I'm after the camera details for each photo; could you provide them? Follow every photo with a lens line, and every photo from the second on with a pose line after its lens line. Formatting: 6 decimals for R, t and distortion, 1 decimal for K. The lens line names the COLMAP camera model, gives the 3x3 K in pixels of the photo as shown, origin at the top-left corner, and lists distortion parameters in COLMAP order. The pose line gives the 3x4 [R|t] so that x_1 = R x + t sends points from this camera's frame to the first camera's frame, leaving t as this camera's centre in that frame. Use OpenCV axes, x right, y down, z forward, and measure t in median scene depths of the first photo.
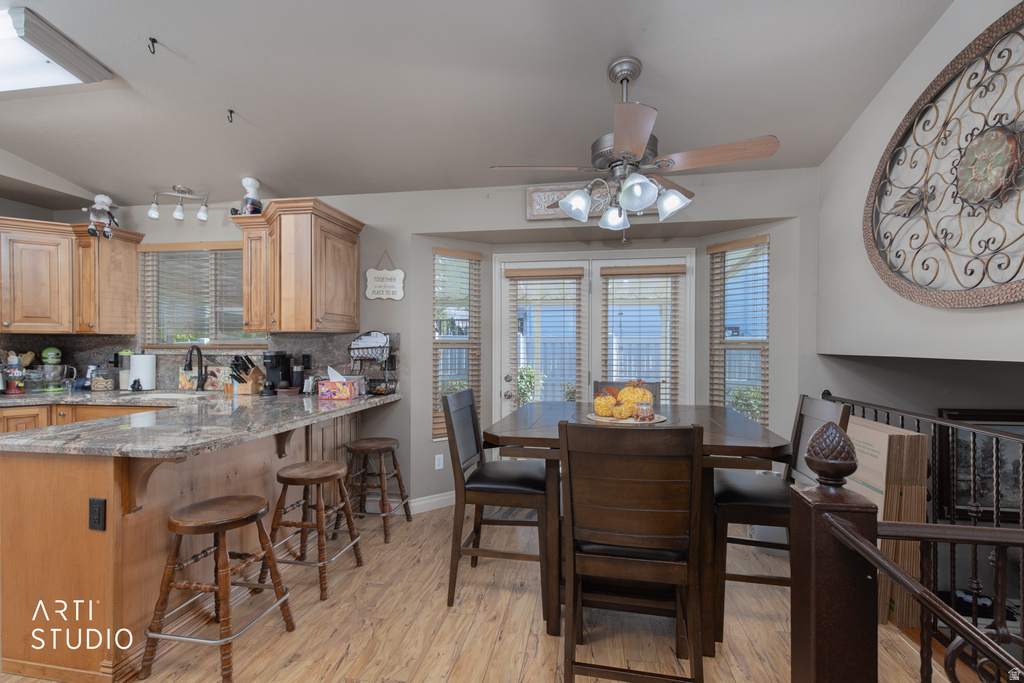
lens RADIAL K [[466.2, 0, 514.1], [0, 466.2, 345.7], [0, 0, 1]] dist [0.002488, 0.000120]
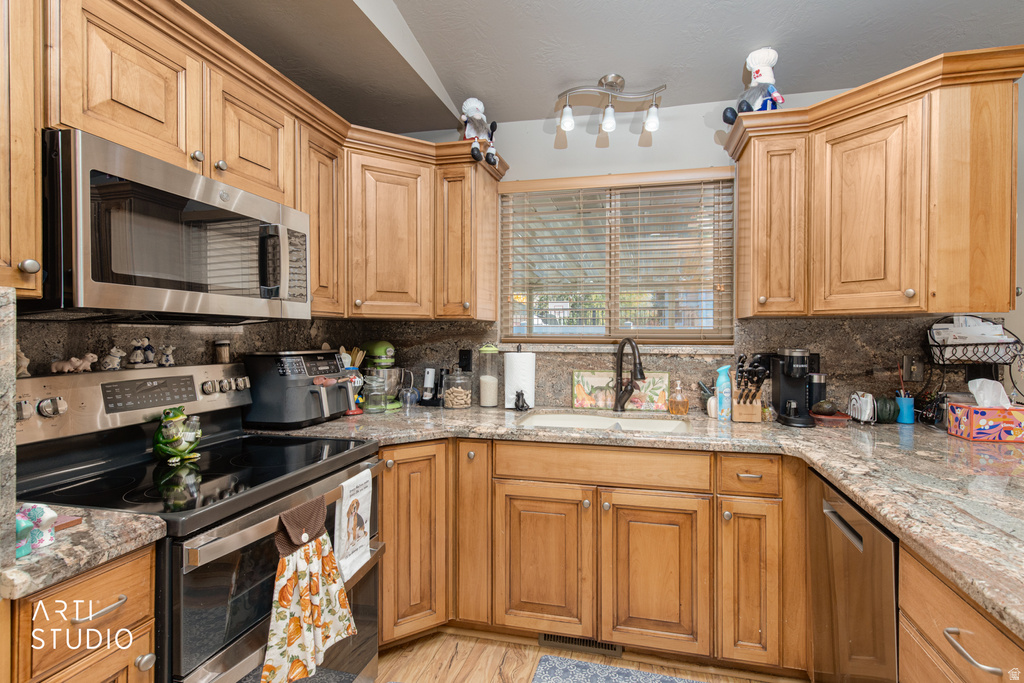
lens RADIAL K [[465.0, 0, 513.3], [0, 465.0, 340.3], [0, 0, 1]] dist [0.007750, -0.000119]
pose [[0.997775, 0.003808, -0.066557, -0.806190], [-0.003469, 0.999980, 0.005203, -0.000807], [0.066575, -0.004960, 0.997769, 0.386501]]
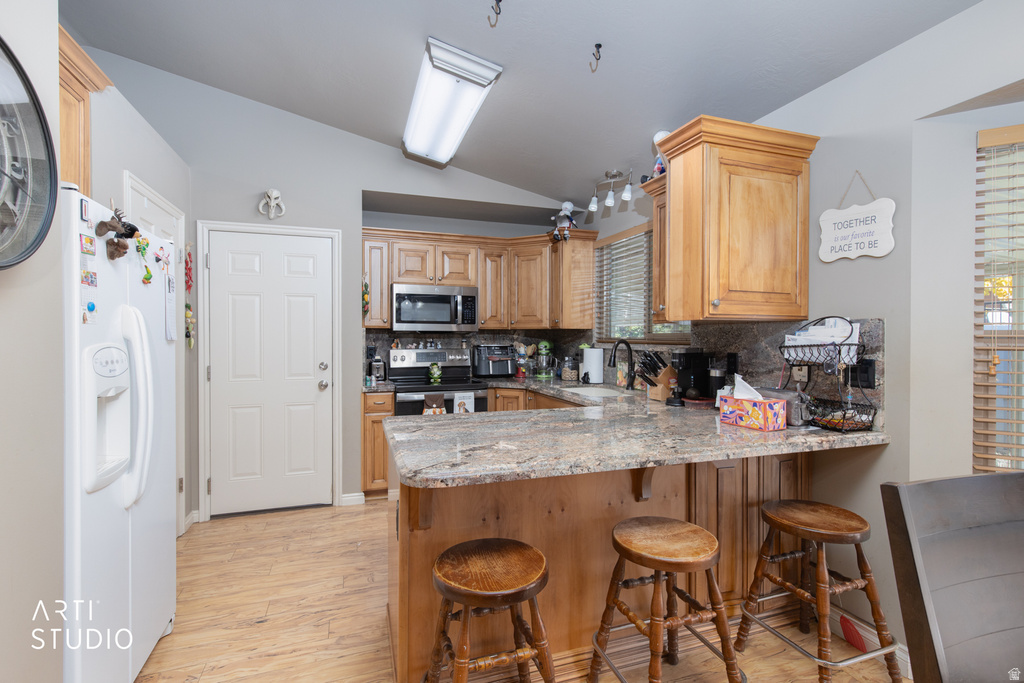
lens RADIAL K [[465.0, 0, 515.3], [0, 465.0, 336.1], [0, 0, 1]] dist [0.007750, -0.000119]
pose [[0.480590, -0.001282, -0.876945, 0.017286], [-0.006576, 0.999966, -0.005066, -0.001602], [0.876921, 0.008202, 0.480565, 0.382605]]
